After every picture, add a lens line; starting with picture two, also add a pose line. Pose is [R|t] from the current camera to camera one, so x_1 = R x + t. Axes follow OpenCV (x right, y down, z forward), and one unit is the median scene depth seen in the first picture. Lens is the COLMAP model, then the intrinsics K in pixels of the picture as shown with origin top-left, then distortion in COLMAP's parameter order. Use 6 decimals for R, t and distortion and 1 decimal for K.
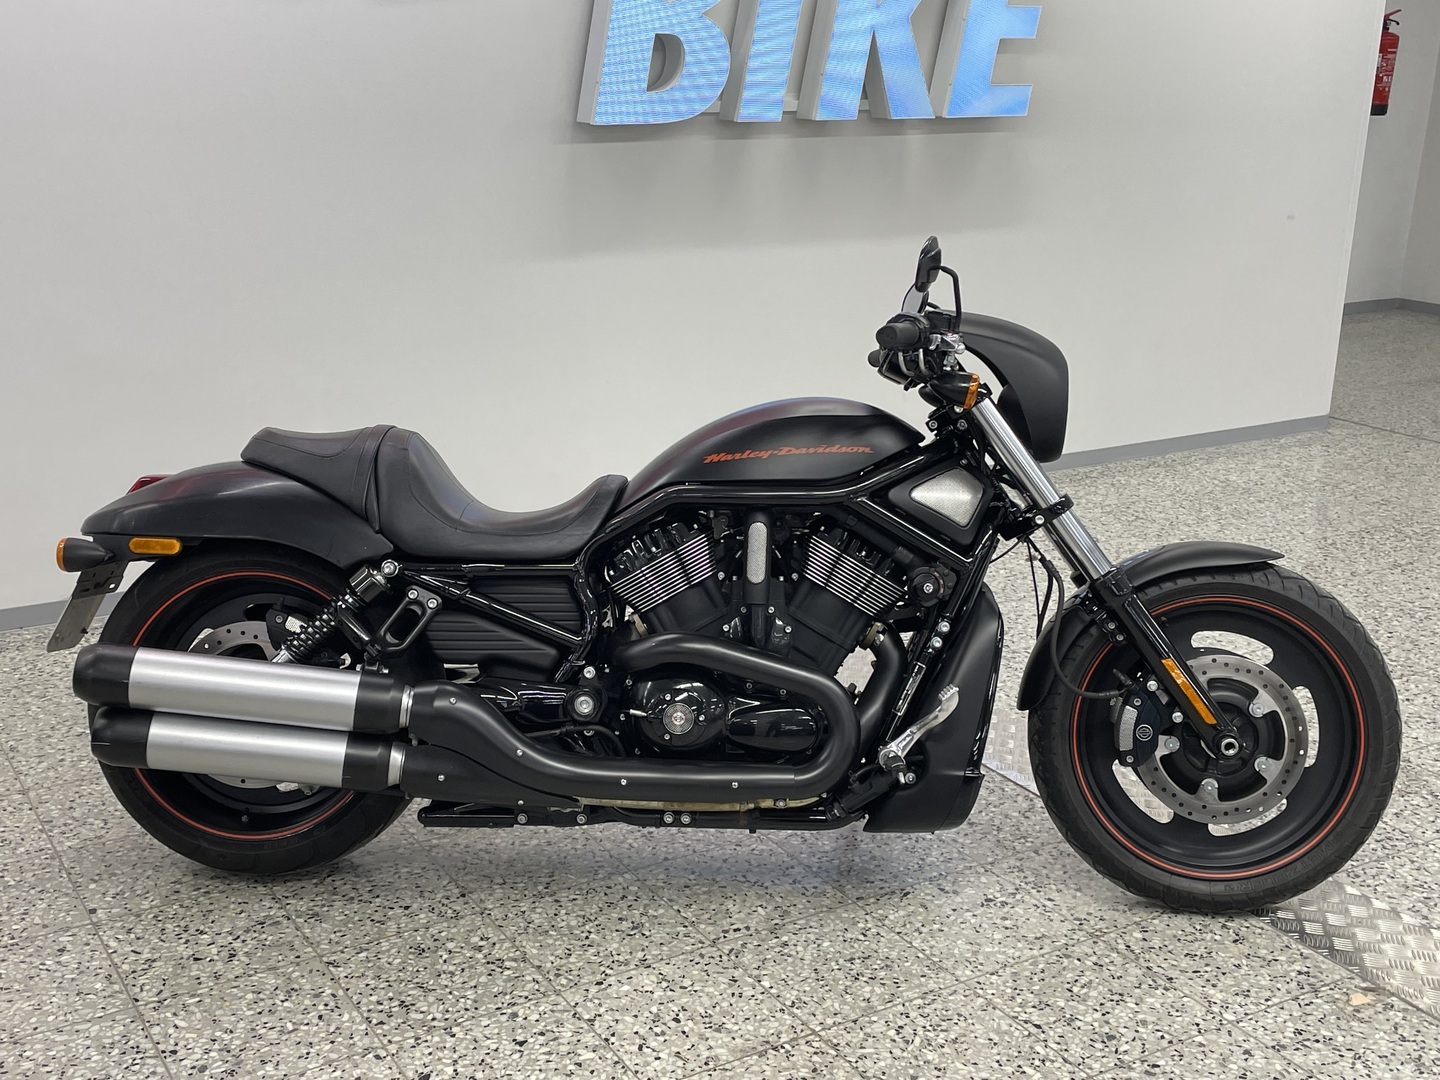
lens RADIAL K [[1687.3, 0, 698.5], [0, 1687.3, 519.8], [0, 0, 1]] dist [0.062144, 0.000000]
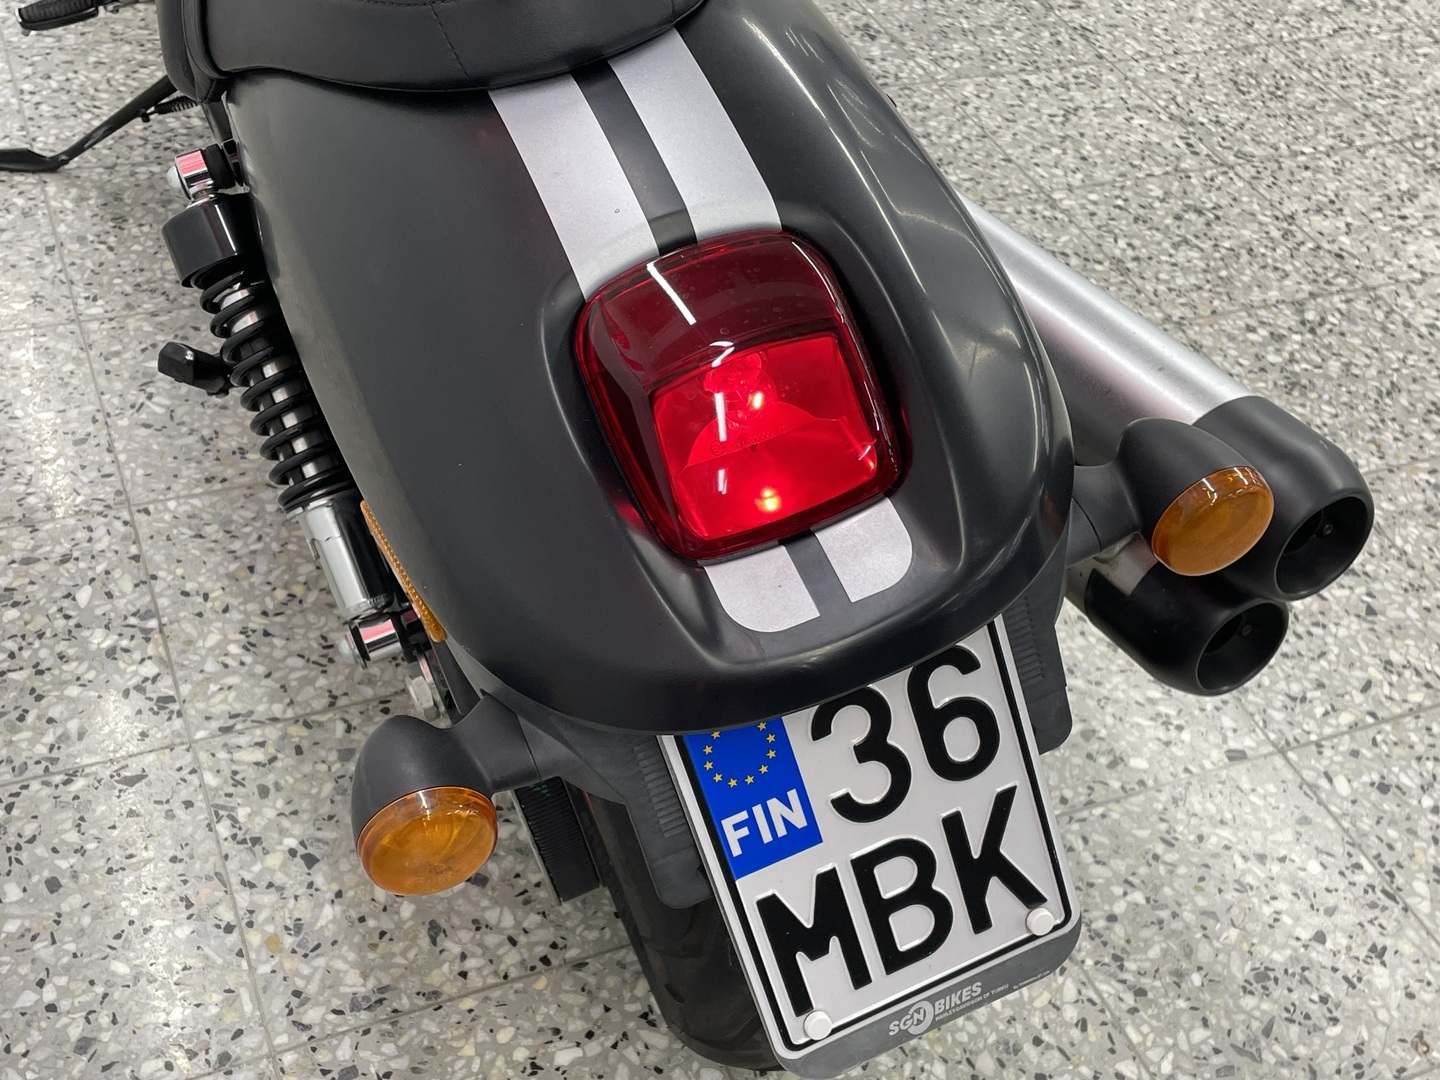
lens RADIAL K [[1672.0, 0, 727.1], [0, 1672.0, 547.3], [0, 0, 1]] dist [0.045227, 0.000000]
pose [[0.136247, -0.677256, 0.723022, -0.697876], [0.168973, 0.735020, 0.656653, -0.171460], [-0.976158, 0.032704, 0.214583, 1.041200]]
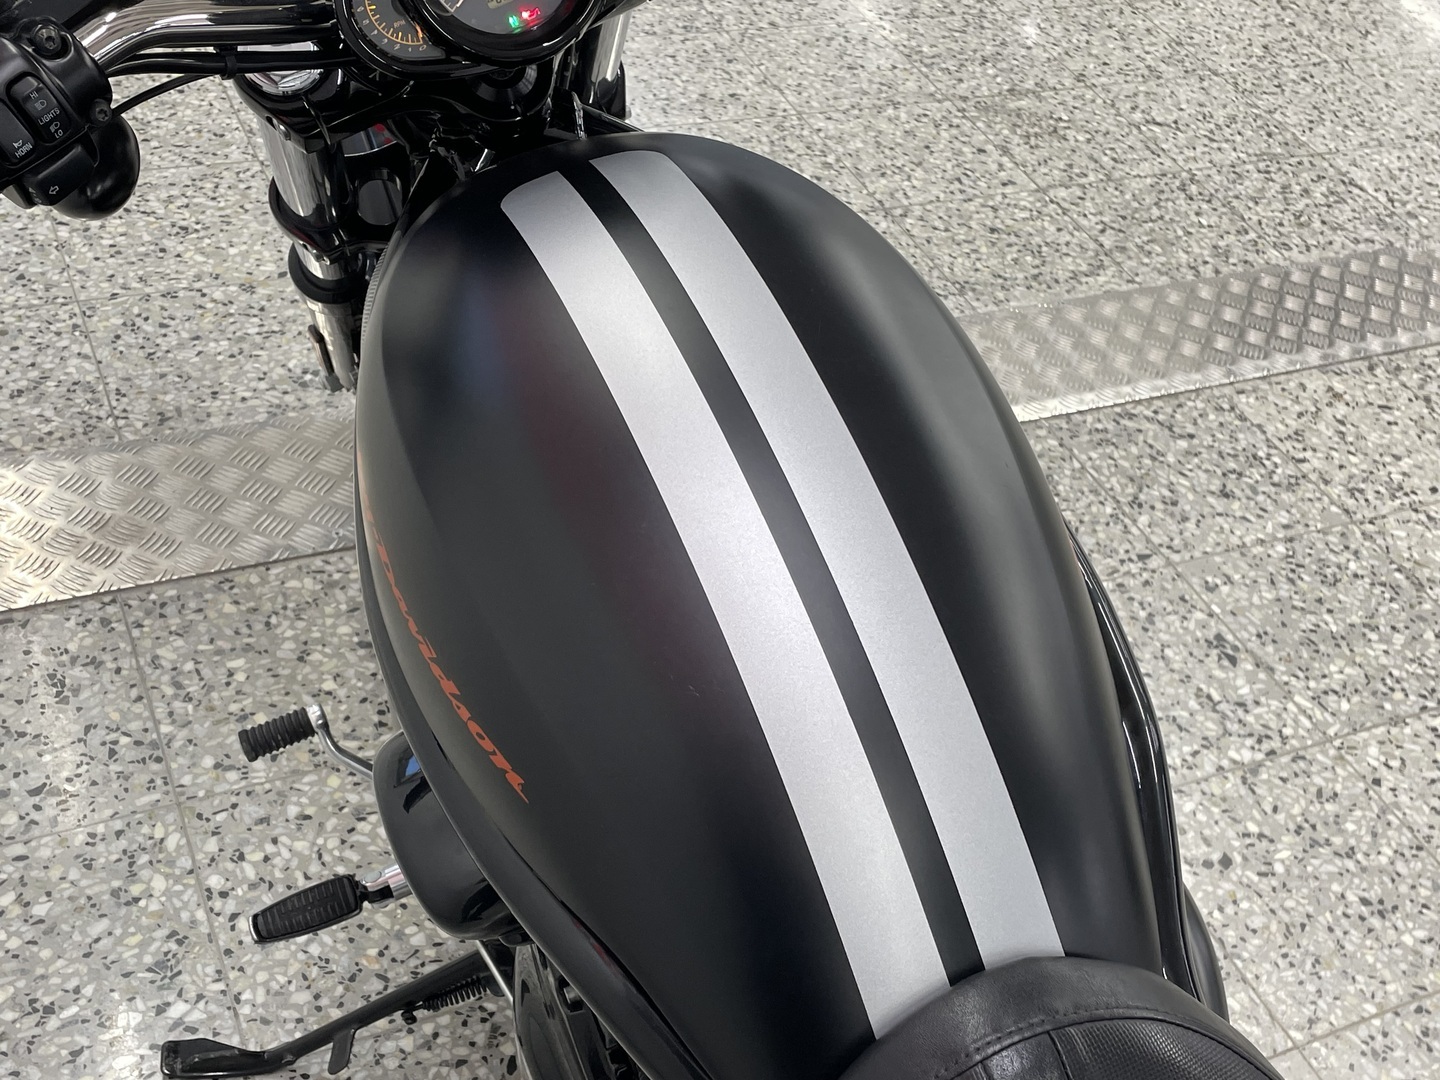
lens RADIAL K [[1672.0, 0, 733.0], [0, 1672.0, 532.3], [0, 0, 1]] dist [0.045227, 0.000000]
pose [[0.108025, -0.661111, 0.742471, -0.399386], [0.133300, 0.749729, 0.648180, -0.292066], [-0.985171, 0.028952, 0.169116, 1.220227]]
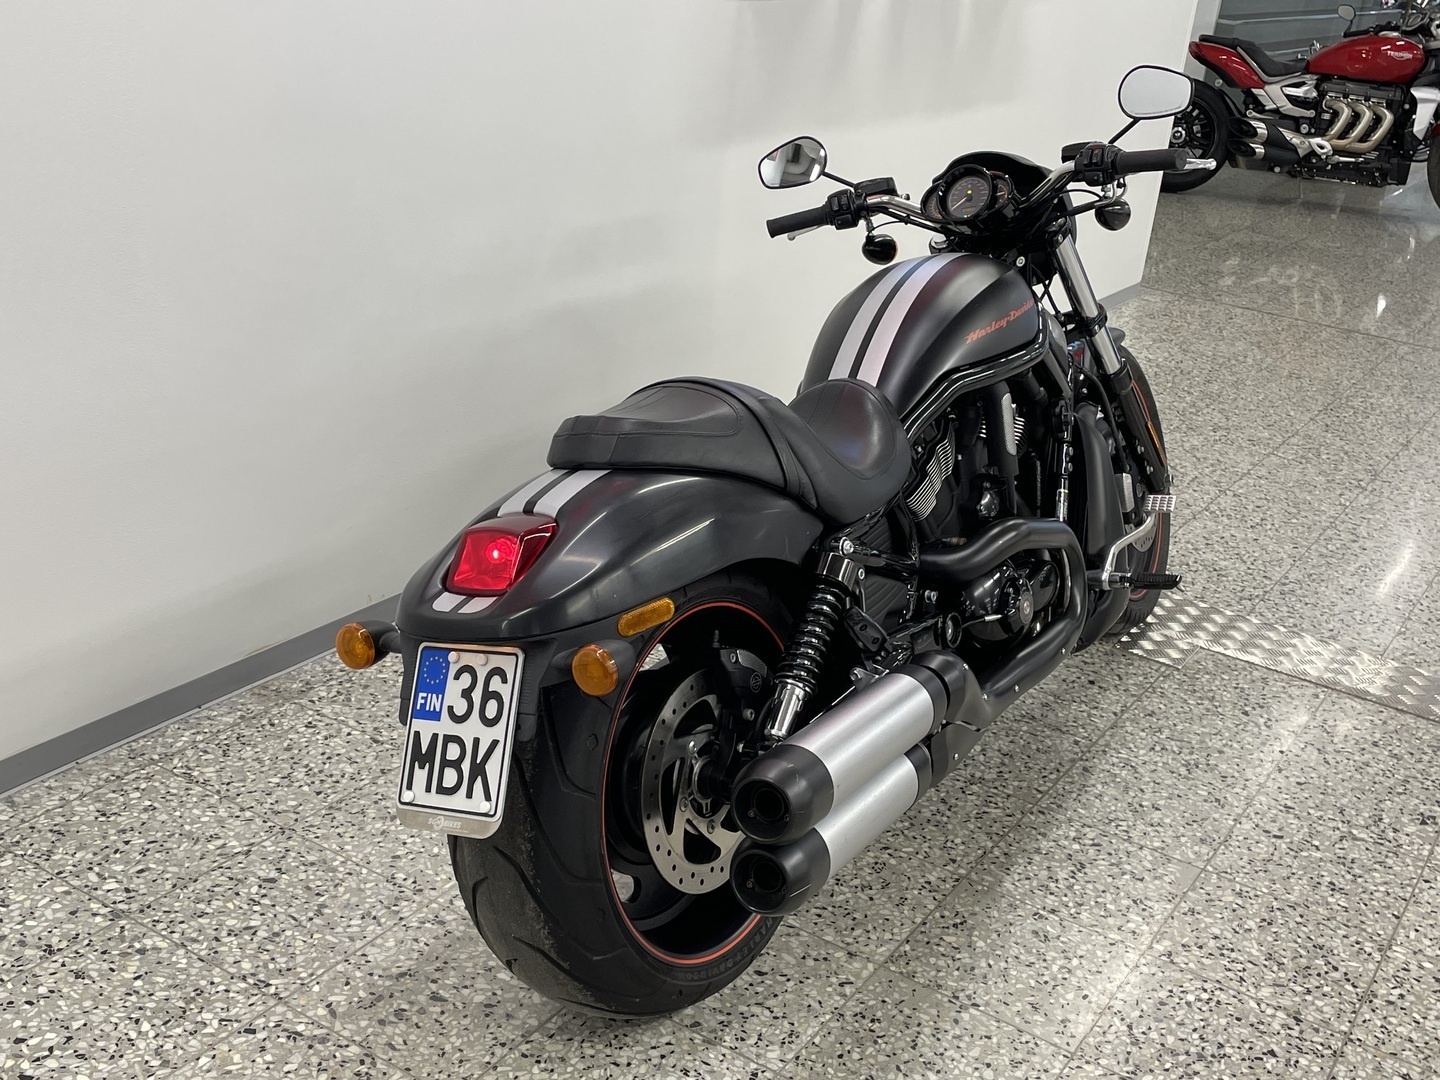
lens RADIAL K [[1672.0, 0, 730.5], [0, 1672.0, 527.1], [0, 0, 1]] dist [0.045227, 0.000000]
pose [[0.889792, -0.094117, 0.446557, -0.728414], [0.041237, 0.991082, 0.126715, -0.123738], [-0.454500, -0.094336, 0.885737, 0.449832]]
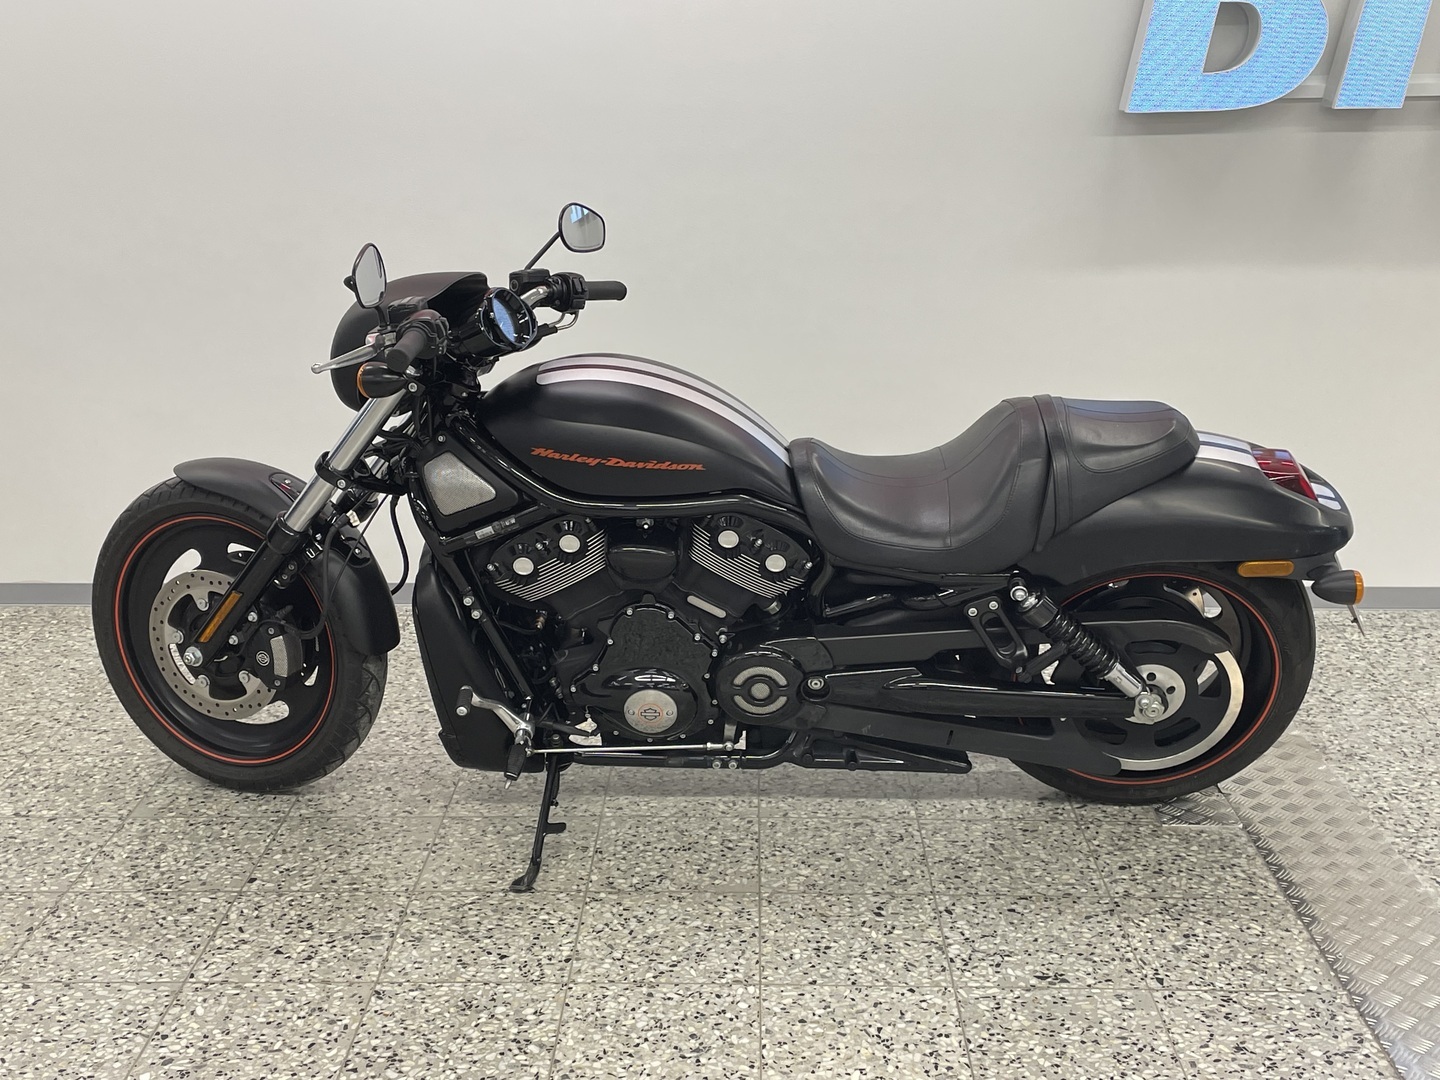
lens RADIAL K [[1748.6, 0, 710.3], [0, 1748.6, 513.0], [0, 0, 1]] dist [0.060347, 0.000000]
pose [[0.841285, 0.117550, -0.527658, 0.388106], [-0.131646, 0.991237, 0.010930, -0.029831], [0.524318, 0.060268, 0.849387, 0.254861]]
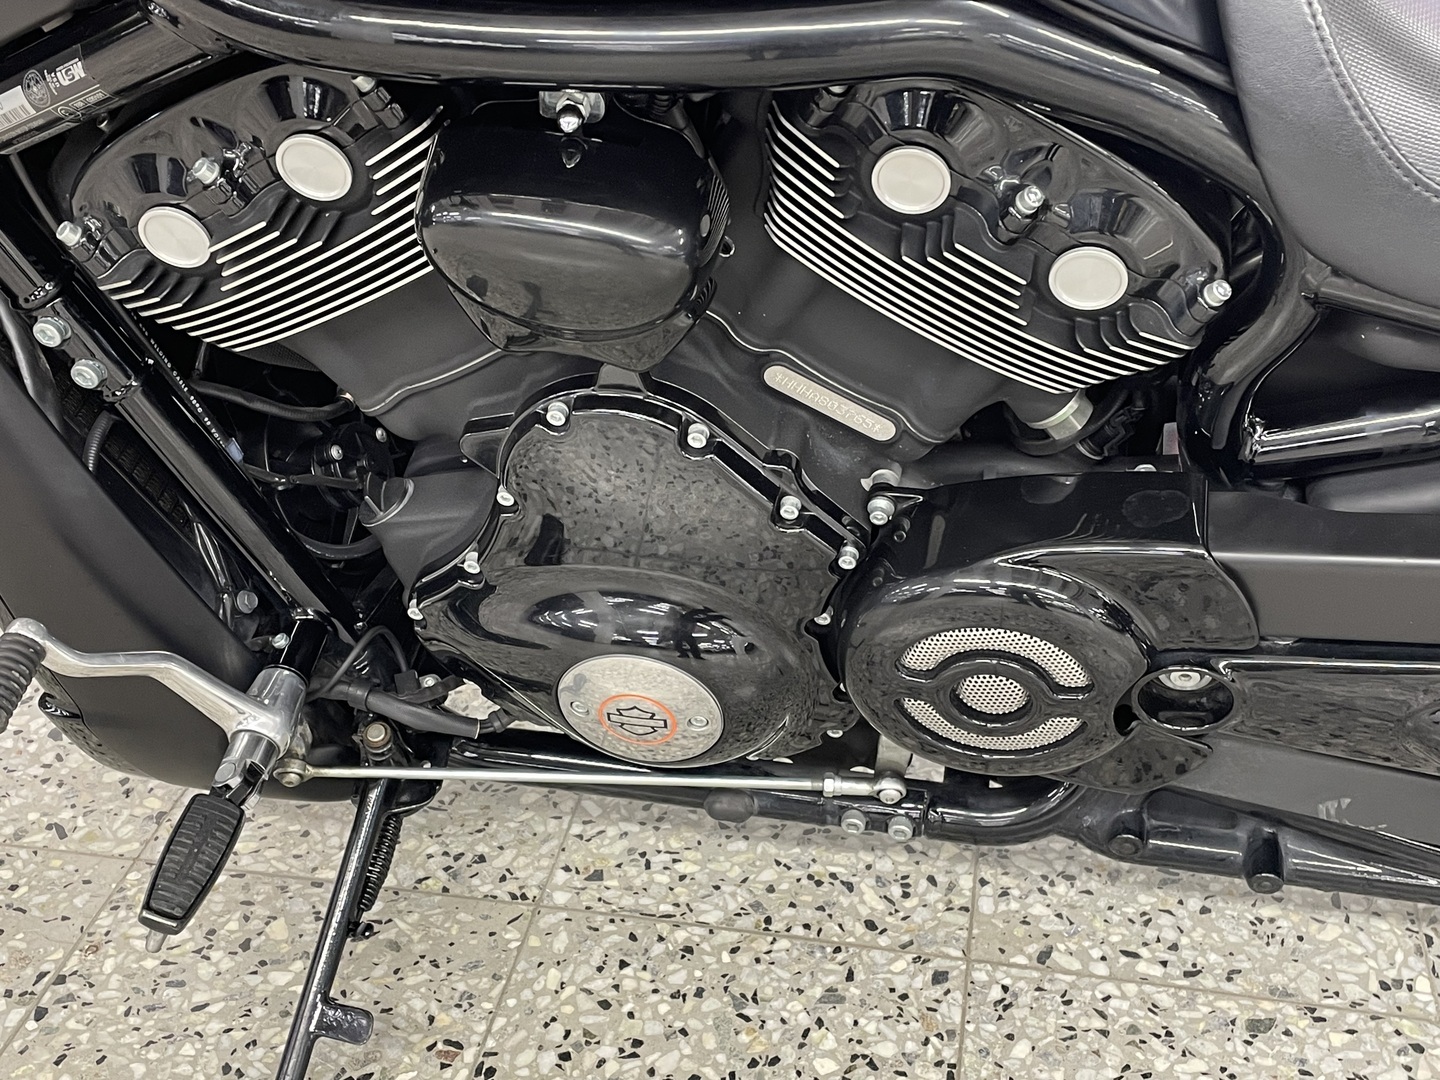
lens RADIAL K [[1748.6, 0, 721.5], [0, 1748.6, 564.7], [0, 0, 1]] dist [0.060347, 0.000000]
pose [[0.742593, 0.333668, -0.580708, 0.010685], [-0.163662, 0.931180, 0.325758, -0.032430], [0.649439, -0.146866, 0.746096, 0.905994]]
